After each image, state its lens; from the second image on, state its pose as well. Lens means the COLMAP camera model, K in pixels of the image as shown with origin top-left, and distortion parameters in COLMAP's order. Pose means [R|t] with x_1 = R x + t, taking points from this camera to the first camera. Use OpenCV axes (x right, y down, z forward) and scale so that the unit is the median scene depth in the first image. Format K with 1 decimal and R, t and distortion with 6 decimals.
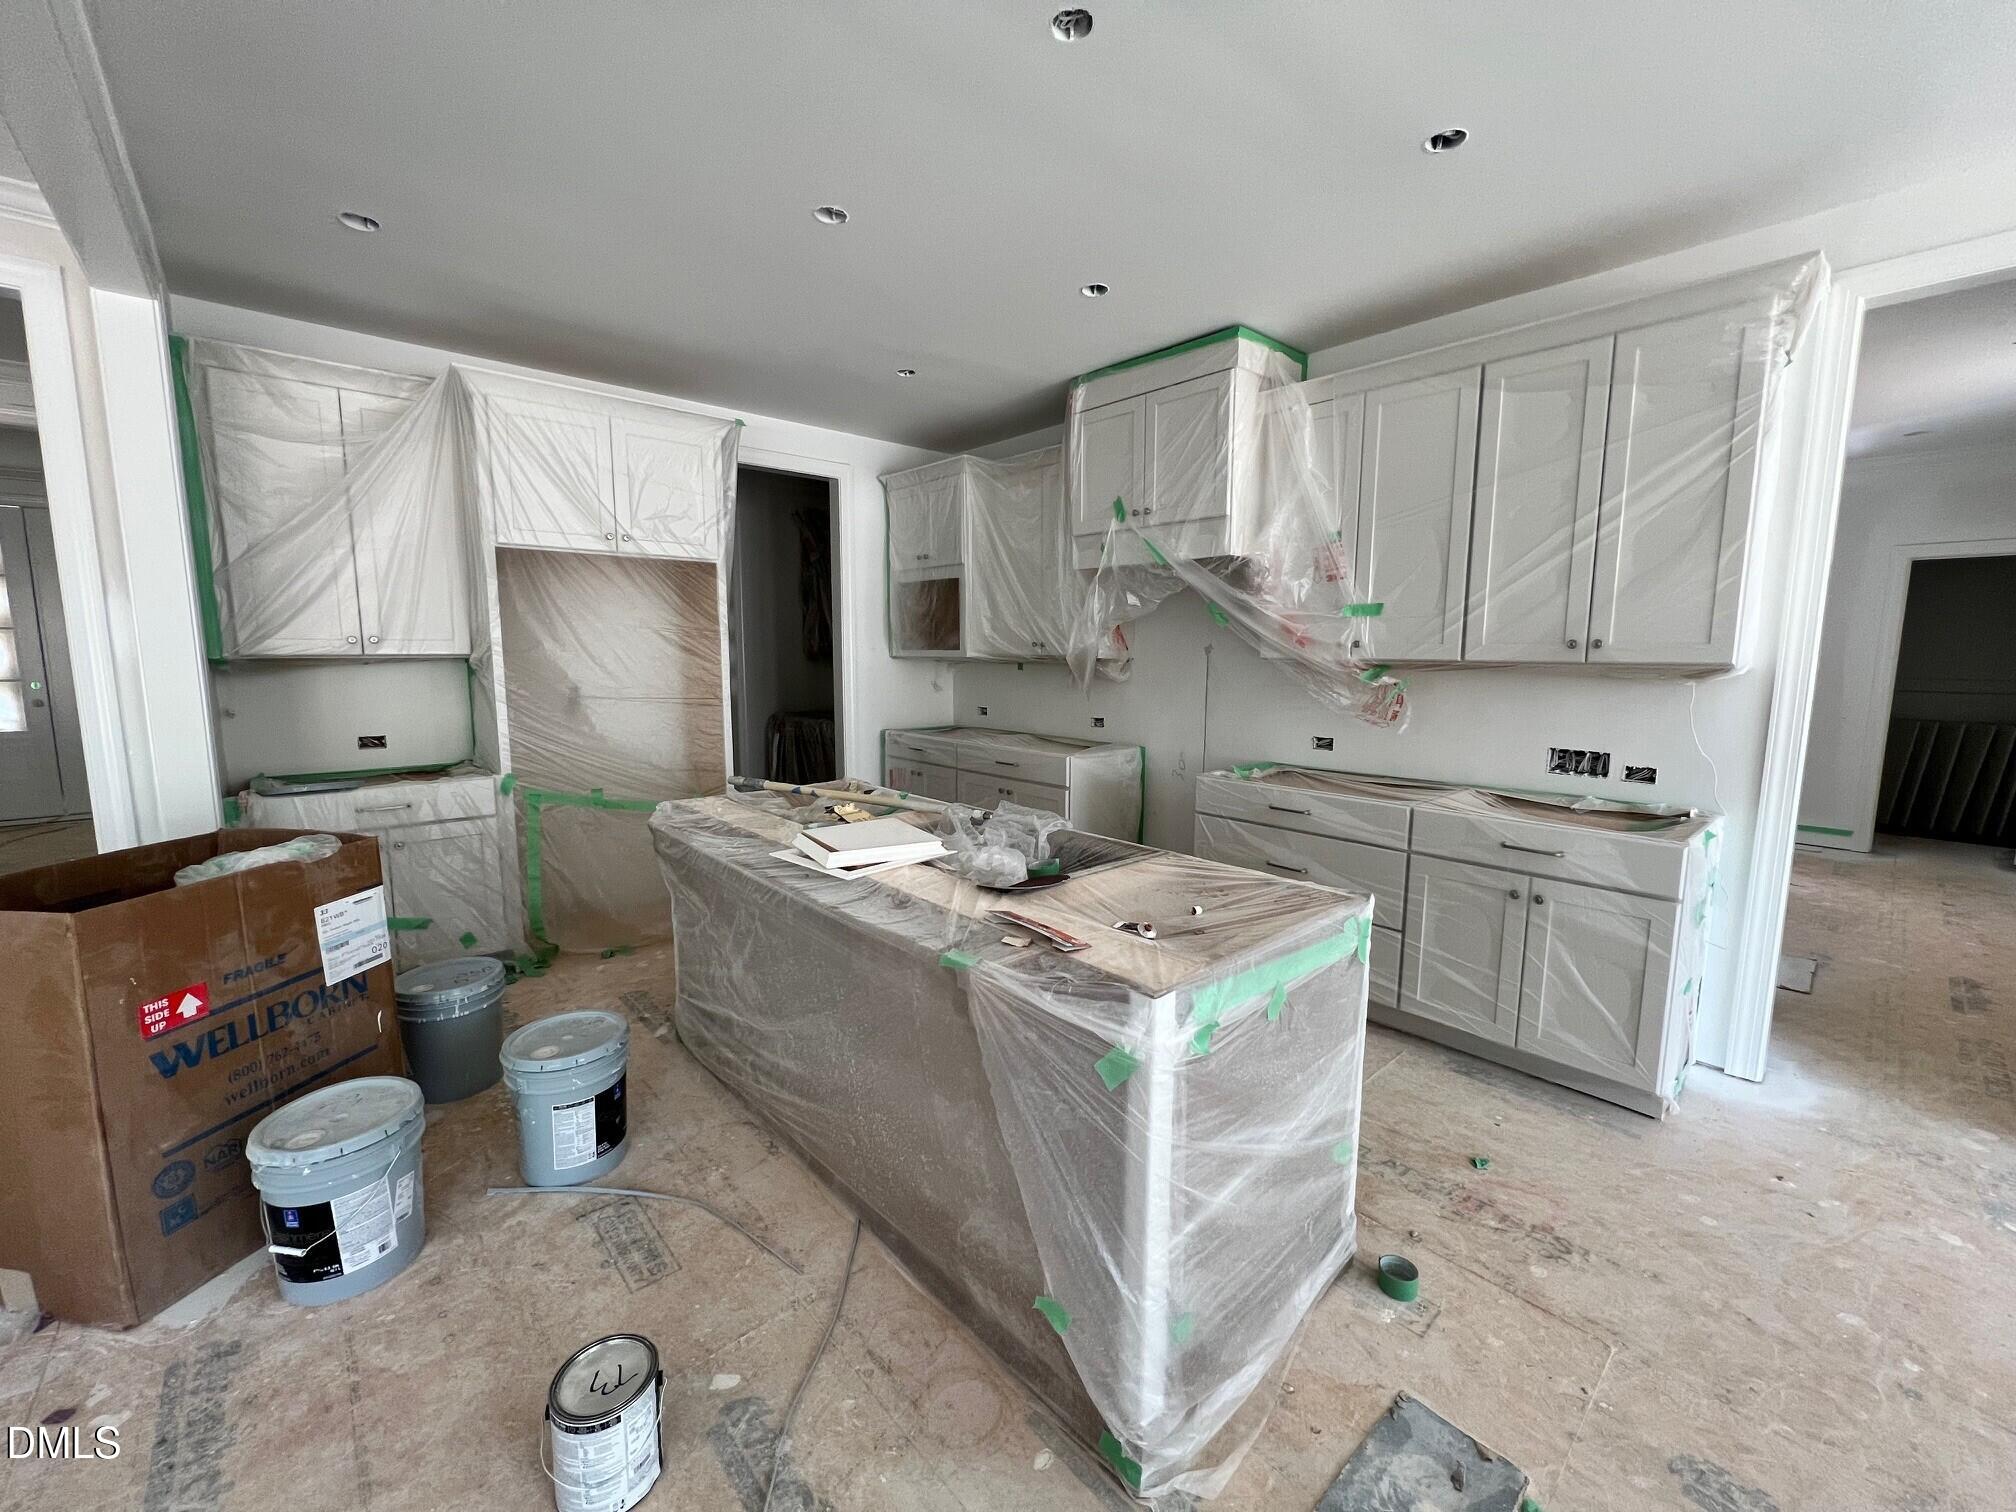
lens RADIAL K [[805.8, 0, 1007.6], [0, 805.8, 753.3], [0, 0, 1]] dist [0.001392, -0.000202]
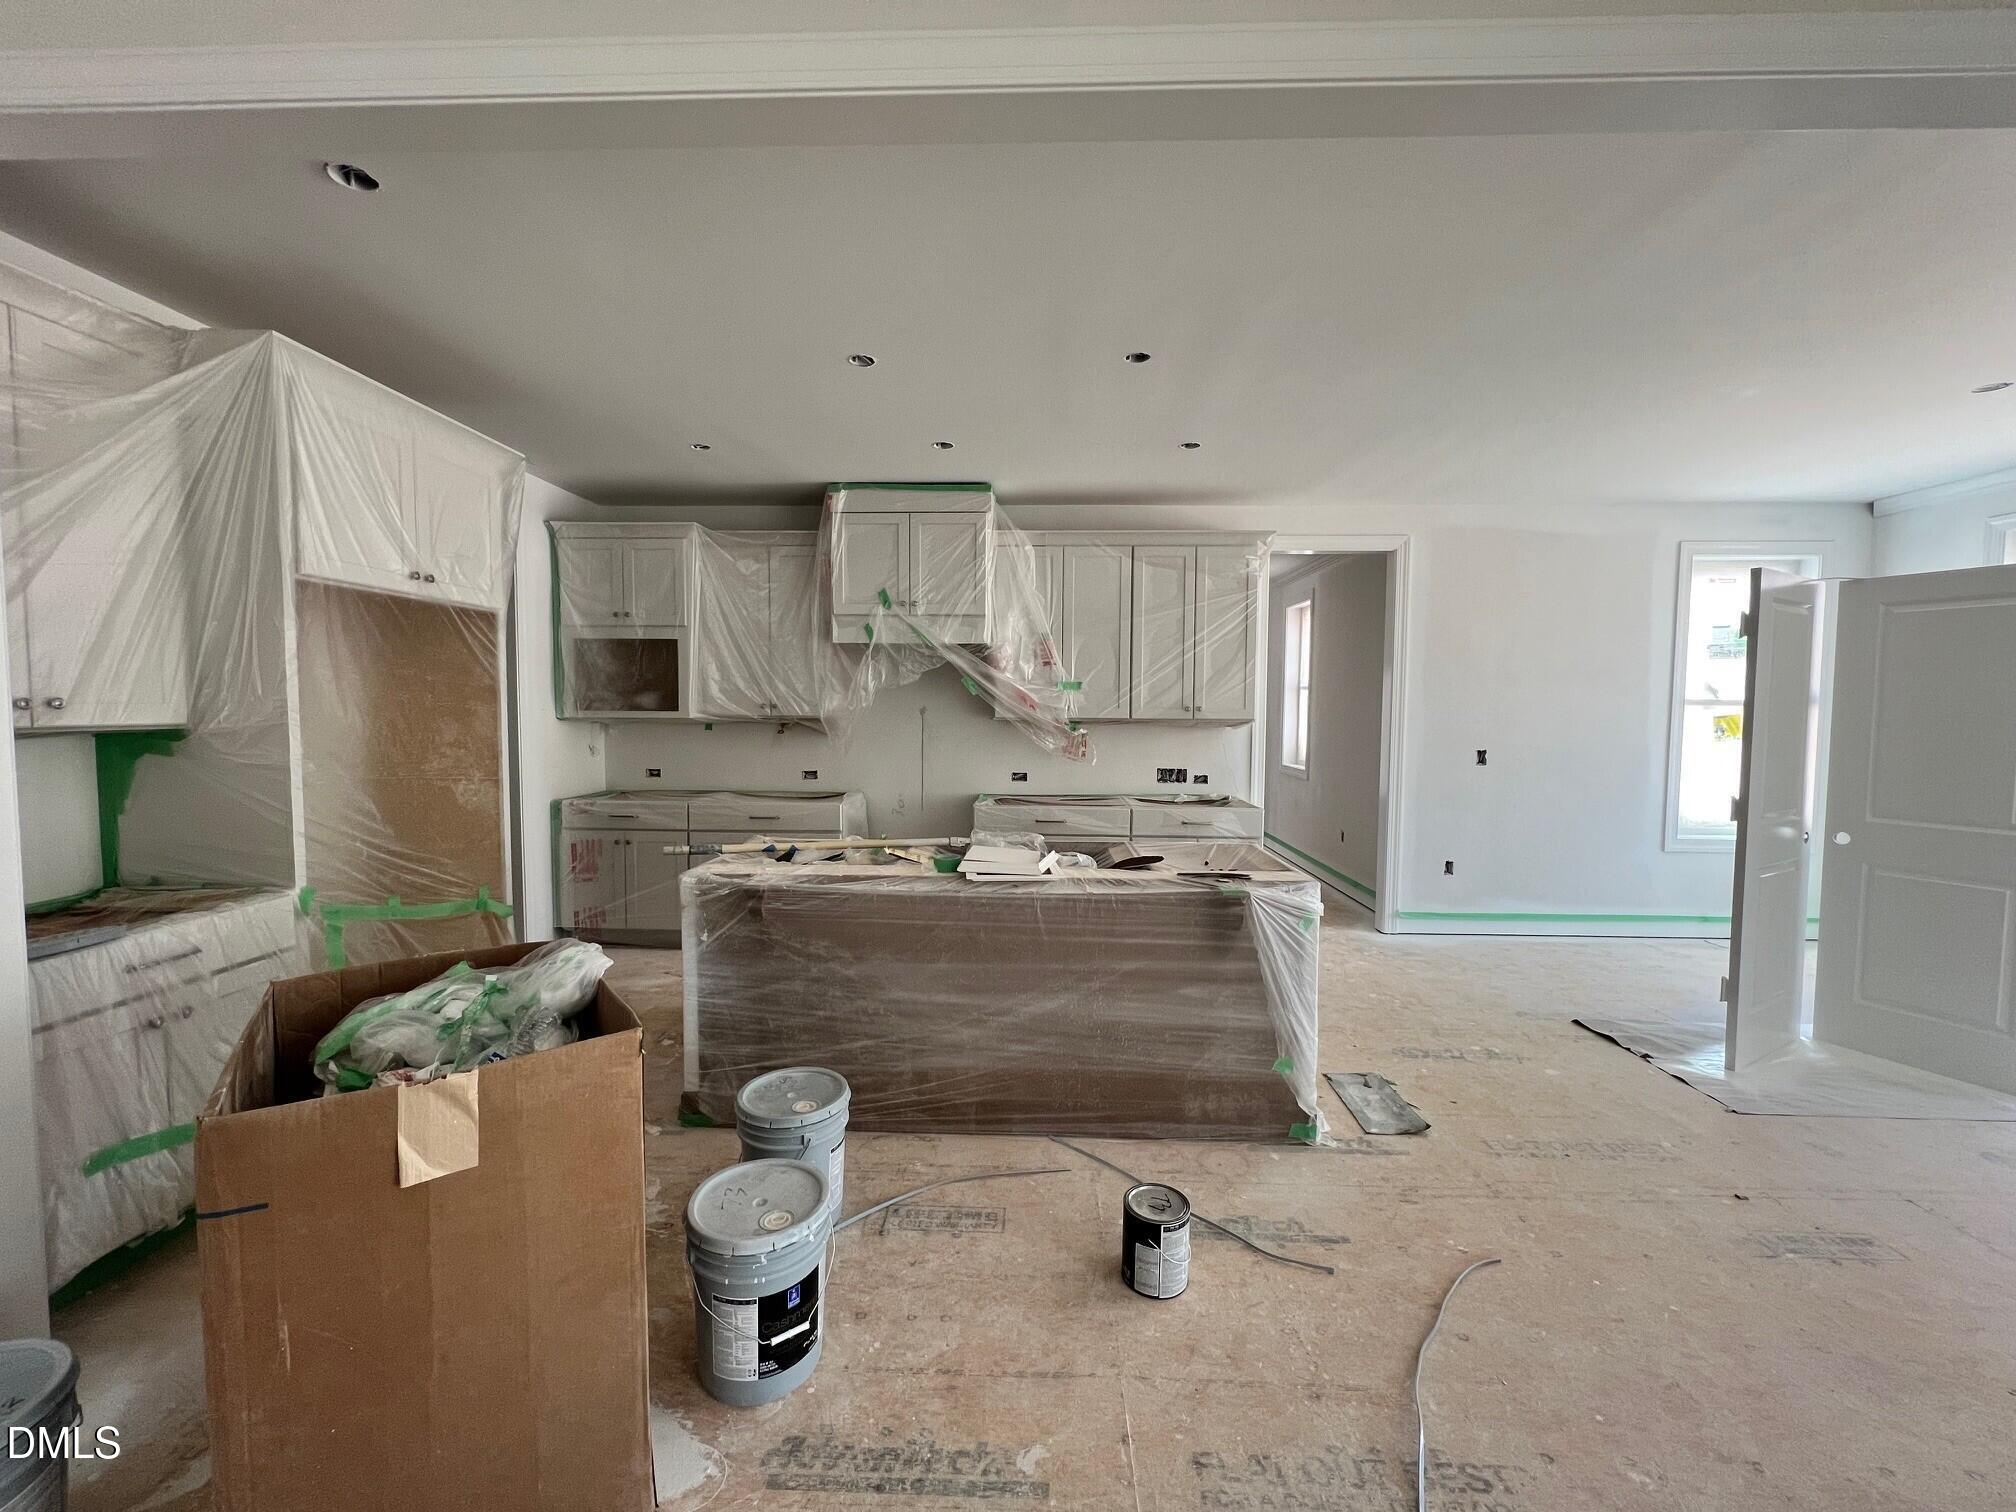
lens RADIAL K [[805.8, 0, 1011.6], [0, 805.8, 751.2], [0, 0, 1]] dist [0.001392, -0.000202]
pose [[0.691014, -0.040551, 0.721703, -0.700354], [0.090198, 0.995459, -0.030429, -0.017075], [-0.717192, 0.086123, 0.691534, 0.034319]]
